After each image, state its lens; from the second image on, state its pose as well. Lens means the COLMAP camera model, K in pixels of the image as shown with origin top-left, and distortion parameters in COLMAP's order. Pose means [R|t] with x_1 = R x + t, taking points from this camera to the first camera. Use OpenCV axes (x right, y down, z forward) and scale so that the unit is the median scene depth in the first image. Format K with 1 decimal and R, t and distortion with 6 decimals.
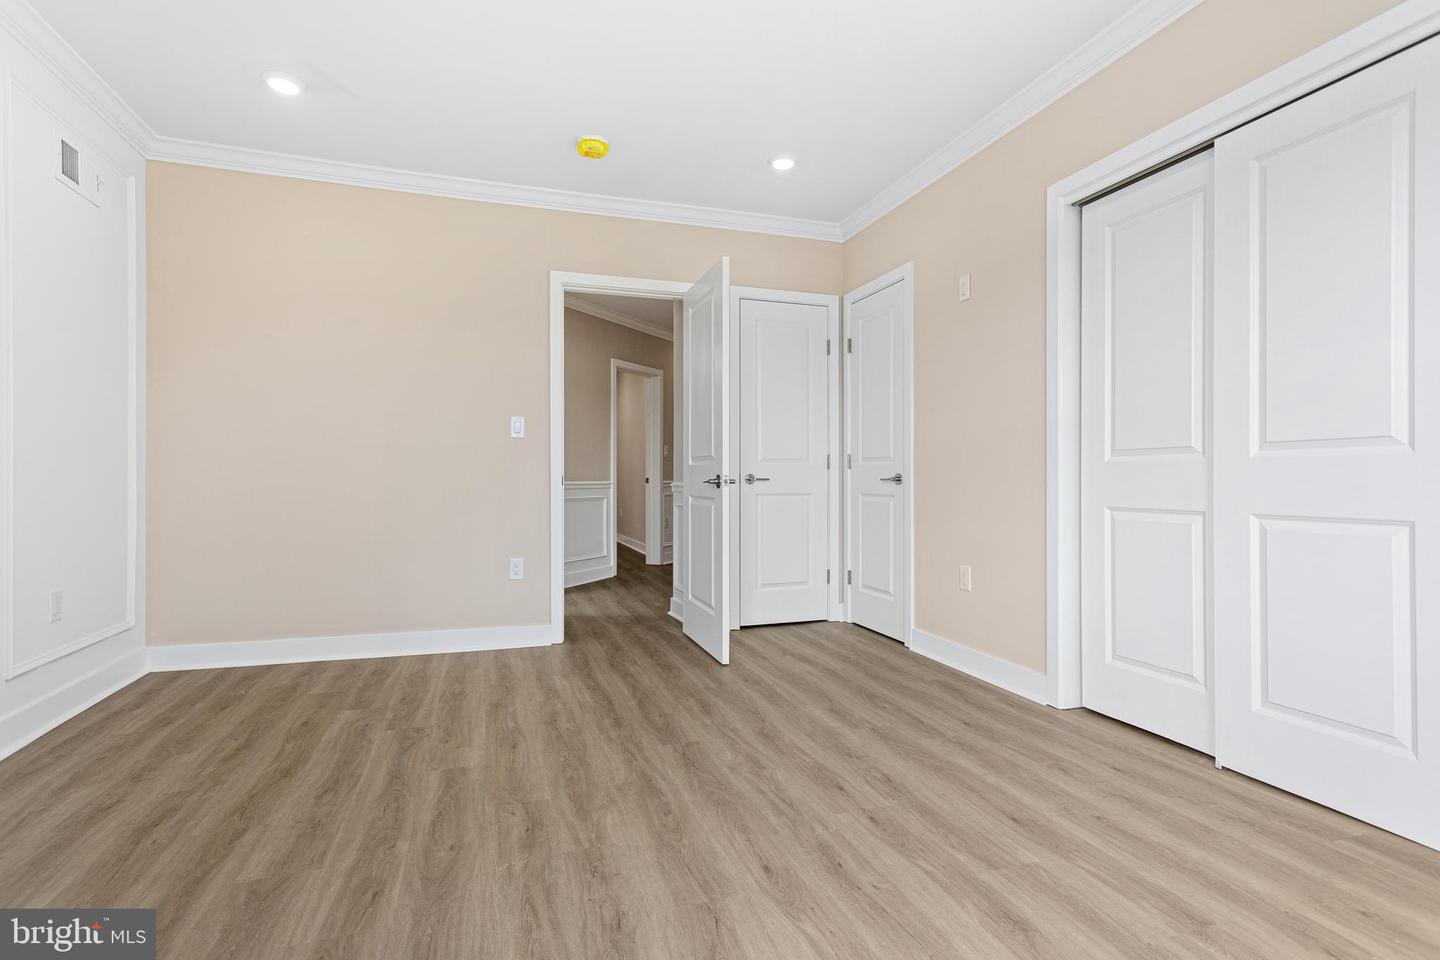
lens RADIAL K [[704.7, 0, 724.5], [0, 704.7, 476.0], [0, 0, 1]] dist [0.000323, -0.000069]
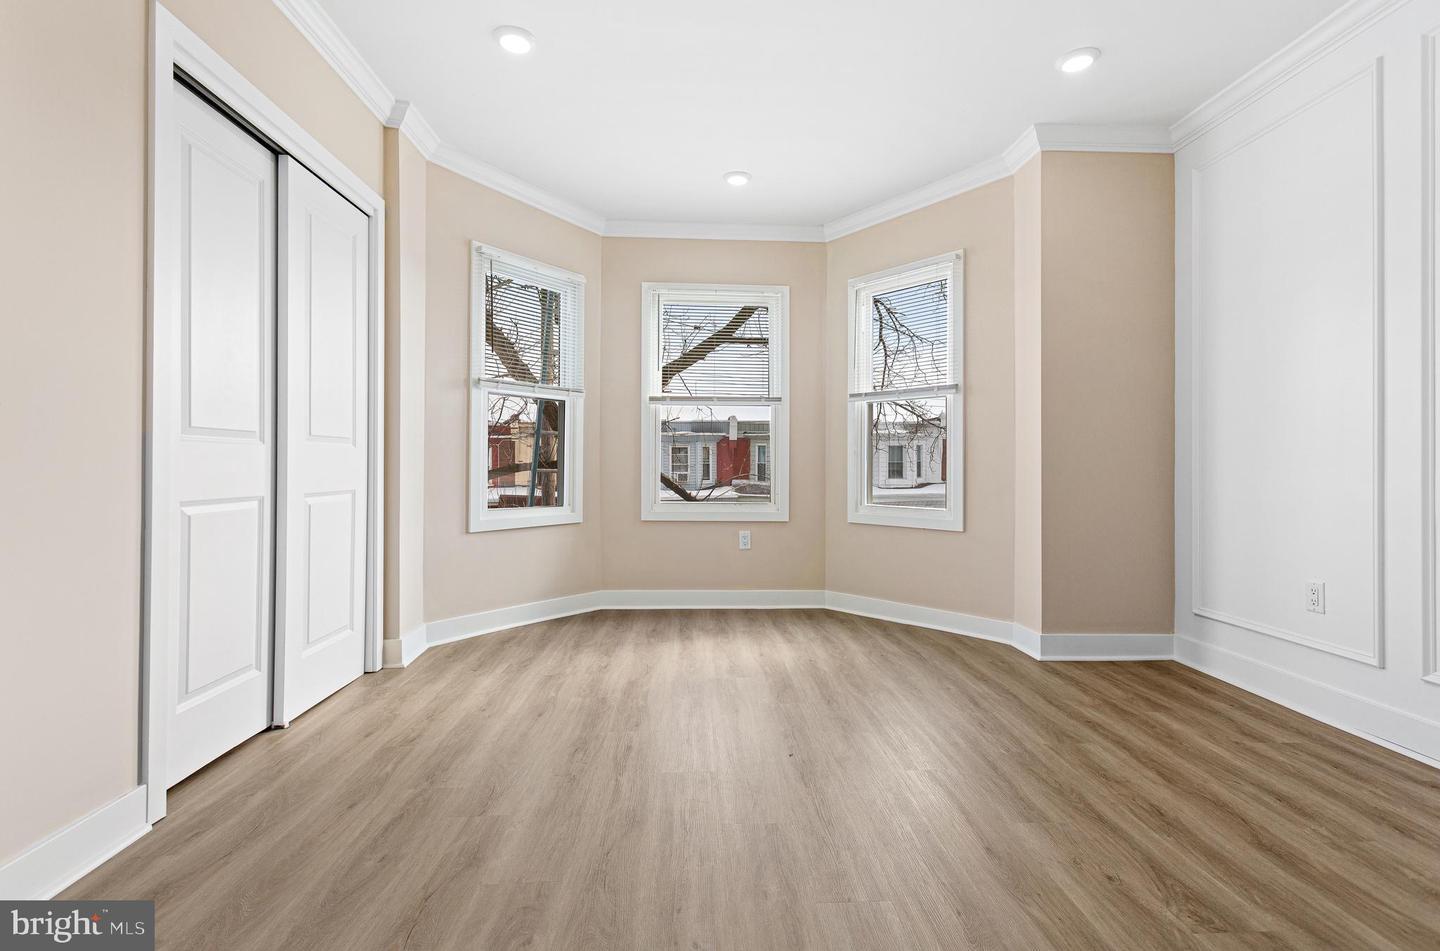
lens RADIAL K [[704.7, 0, 723.9], [0, 704.7, 470.7], [0, 0, 1]] dist [0.000323, -0.000069]
pose [[-0.962039, -0.004214, 0.272879, -0.256889], [-0.003442, 0.999989, 0.003308, 0.008410], [-0.272890, 0.002243, -0.962043, 1.898256]]
